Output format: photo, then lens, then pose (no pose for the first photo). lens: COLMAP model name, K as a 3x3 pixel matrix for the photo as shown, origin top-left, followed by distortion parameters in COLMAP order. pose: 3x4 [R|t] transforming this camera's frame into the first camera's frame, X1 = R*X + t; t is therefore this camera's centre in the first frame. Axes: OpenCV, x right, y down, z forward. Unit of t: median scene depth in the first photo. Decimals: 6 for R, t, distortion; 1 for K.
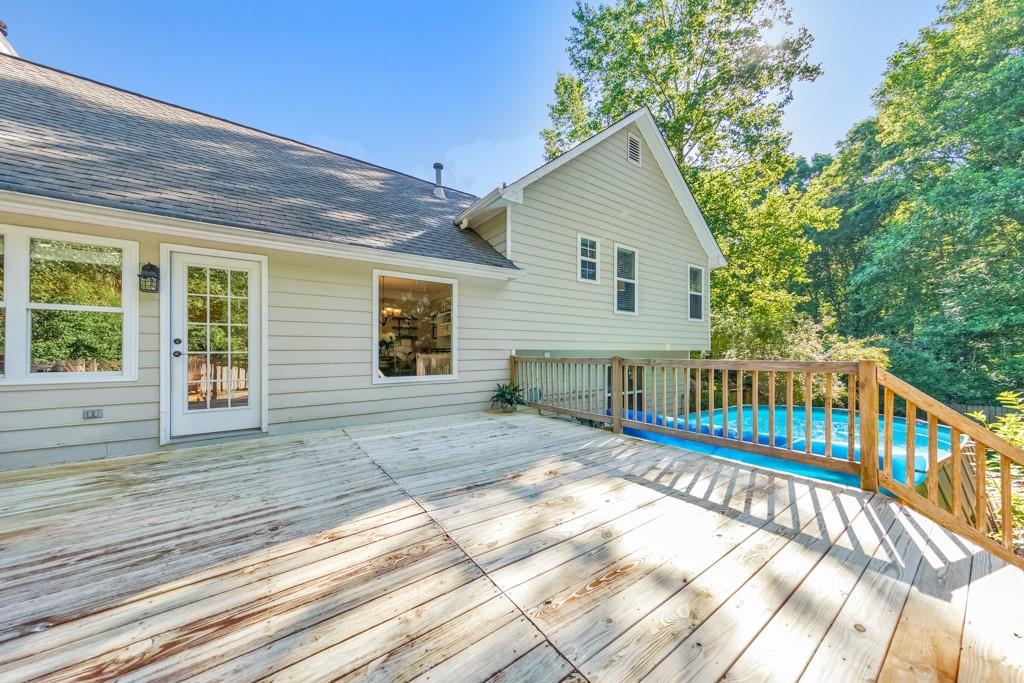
lens RADIAL K [[355.0, 0, 507.7], [0, 355.0, 346.7], [0, 0, 1]] dist [0.006228, -0.000530]
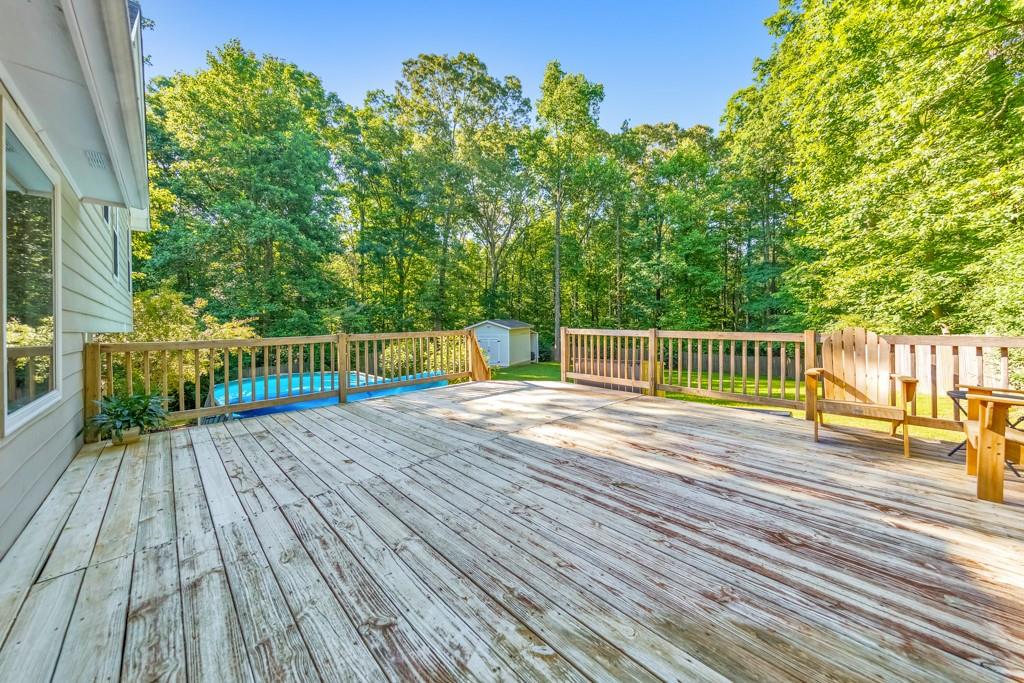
lens RADIAL K [[355.0, 0, 511.9], [0, 355.0, 323.0], [0, 0, 1]] dist [0.006228, -0.000530]
pose [[-0.139684, -0.001253, 0.990195, -1.801674], [0.013016, 0.999910, 0.003102, -0.005775], [-0.990111, 0.013321, -0.139655, 1.288397]]
